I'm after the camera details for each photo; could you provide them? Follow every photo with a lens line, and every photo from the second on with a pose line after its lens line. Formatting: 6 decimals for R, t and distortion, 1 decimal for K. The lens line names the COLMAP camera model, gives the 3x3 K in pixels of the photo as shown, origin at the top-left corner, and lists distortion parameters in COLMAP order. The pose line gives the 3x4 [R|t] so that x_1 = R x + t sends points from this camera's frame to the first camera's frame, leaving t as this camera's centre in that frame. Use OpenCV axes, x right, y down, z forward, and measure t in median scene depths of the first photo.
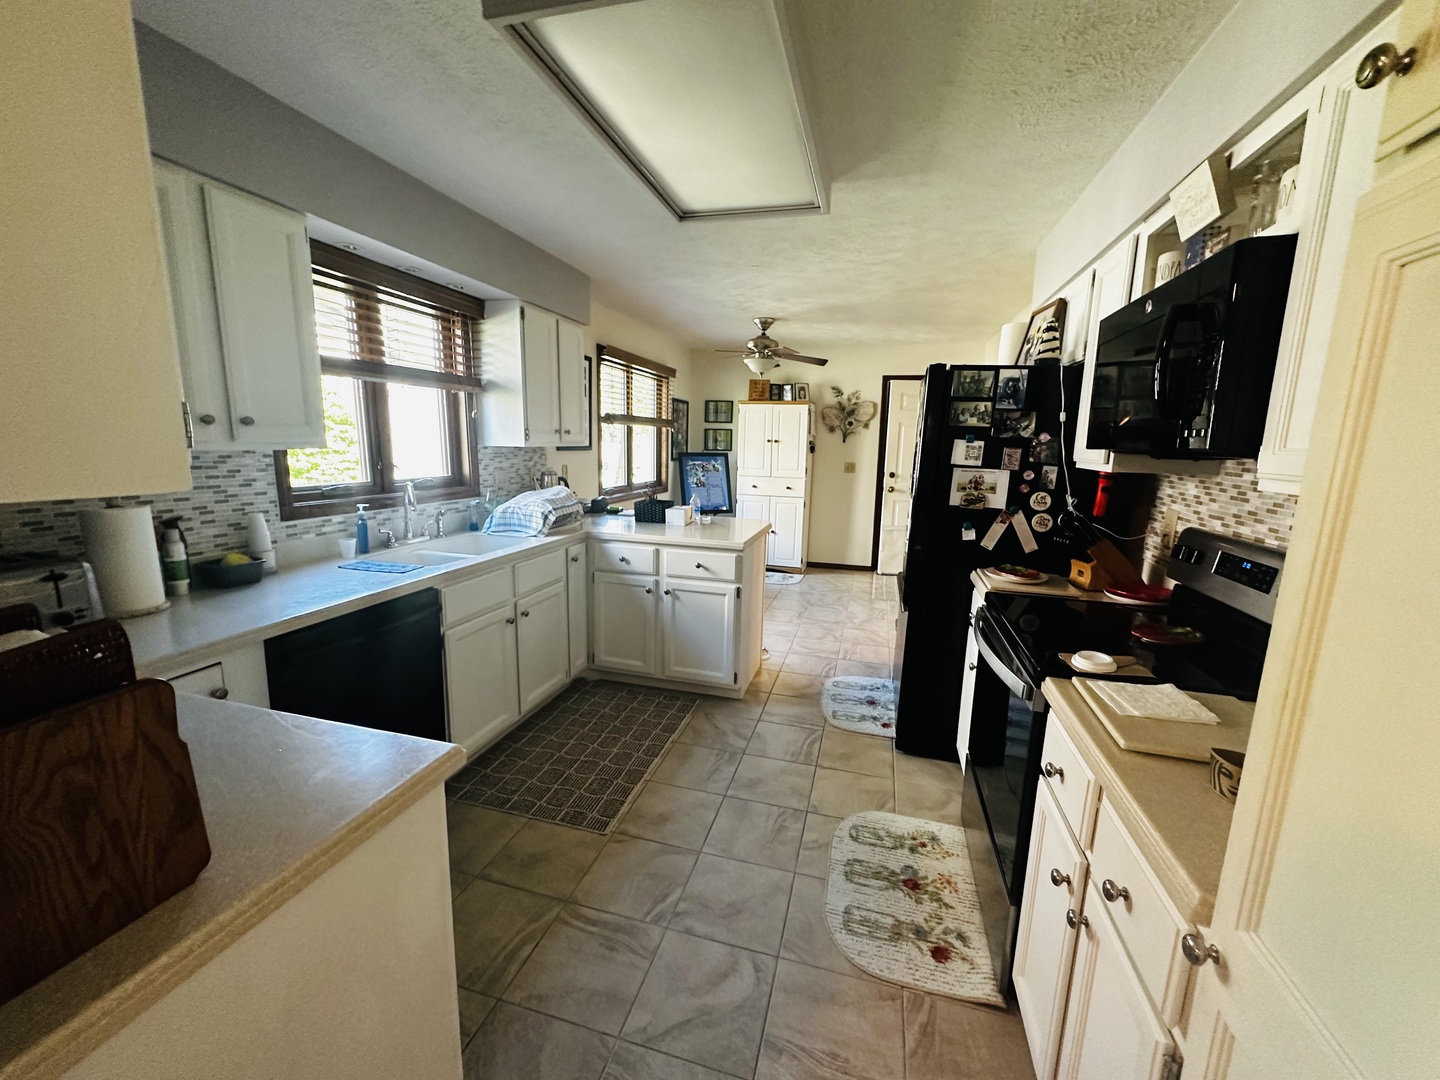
lens RADIAL K [[574.9, 0, 724.6], [0, 574.9, 537.8], [0, 0, 1]] dist [-0.001640, -0.000364]
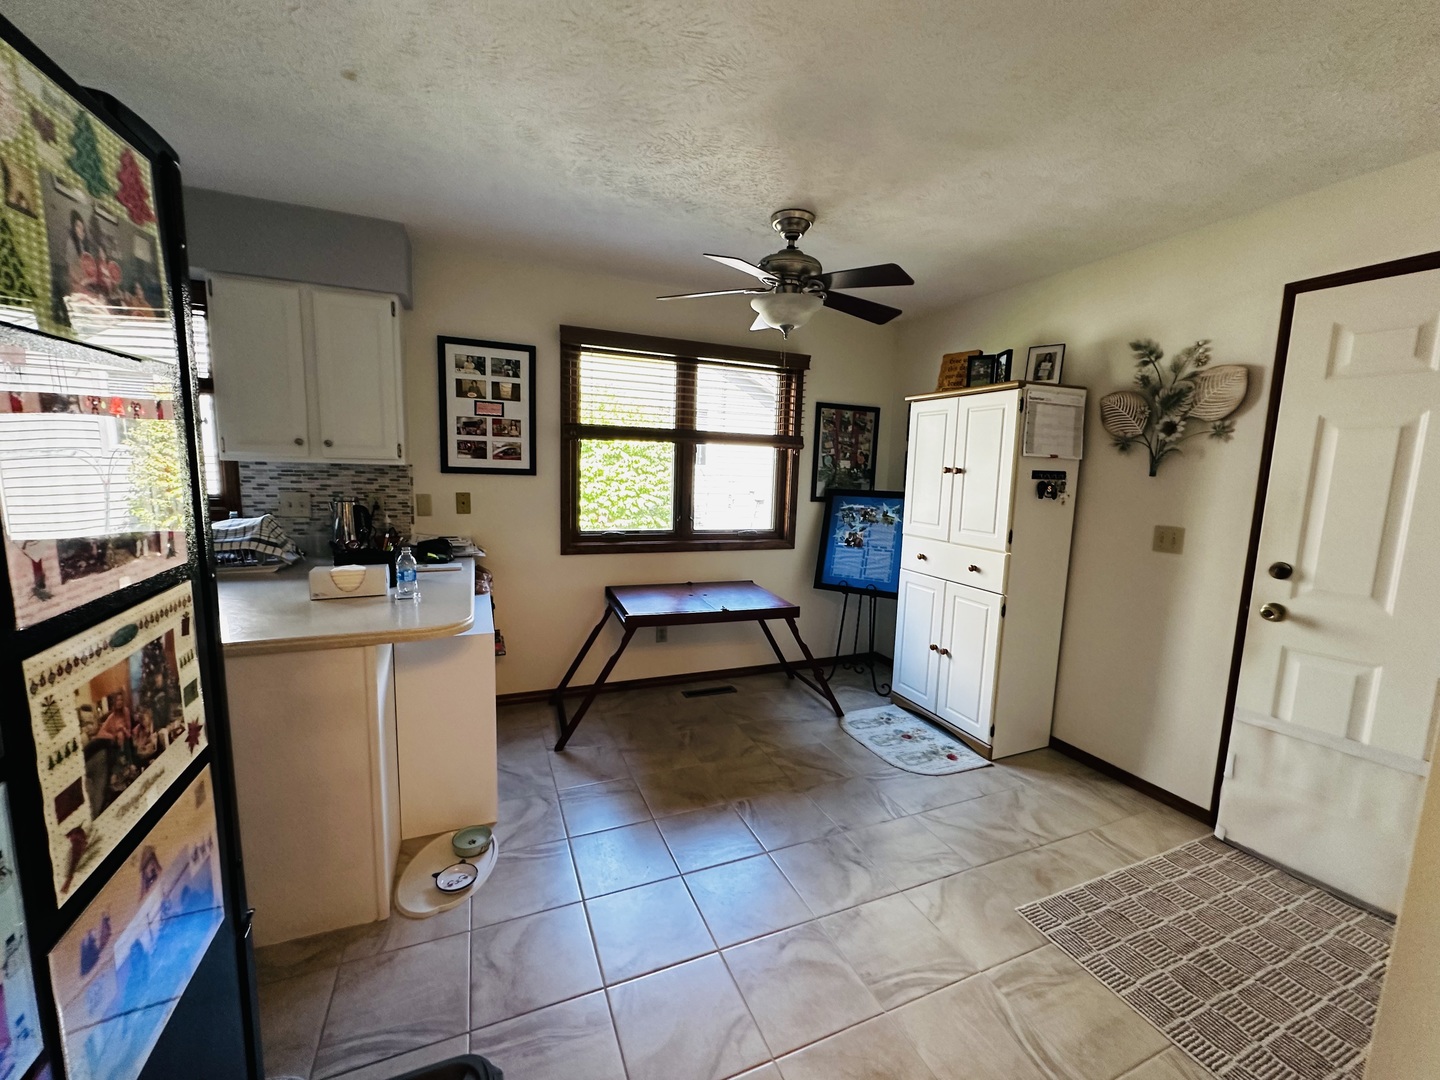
lens RADIAL K [[574.9, 0, 722.3], [0, 574.9, 542.7], [0, 0, 1]] dist [-0.001640, -0.000364]
pose [[0.628923, 0.098760, -0.771170, 0.341464], [-0.148383, 0.988914, 0.005632, -0.078142], [0.763177, 0.110886, 0.636605, 0.529266]]
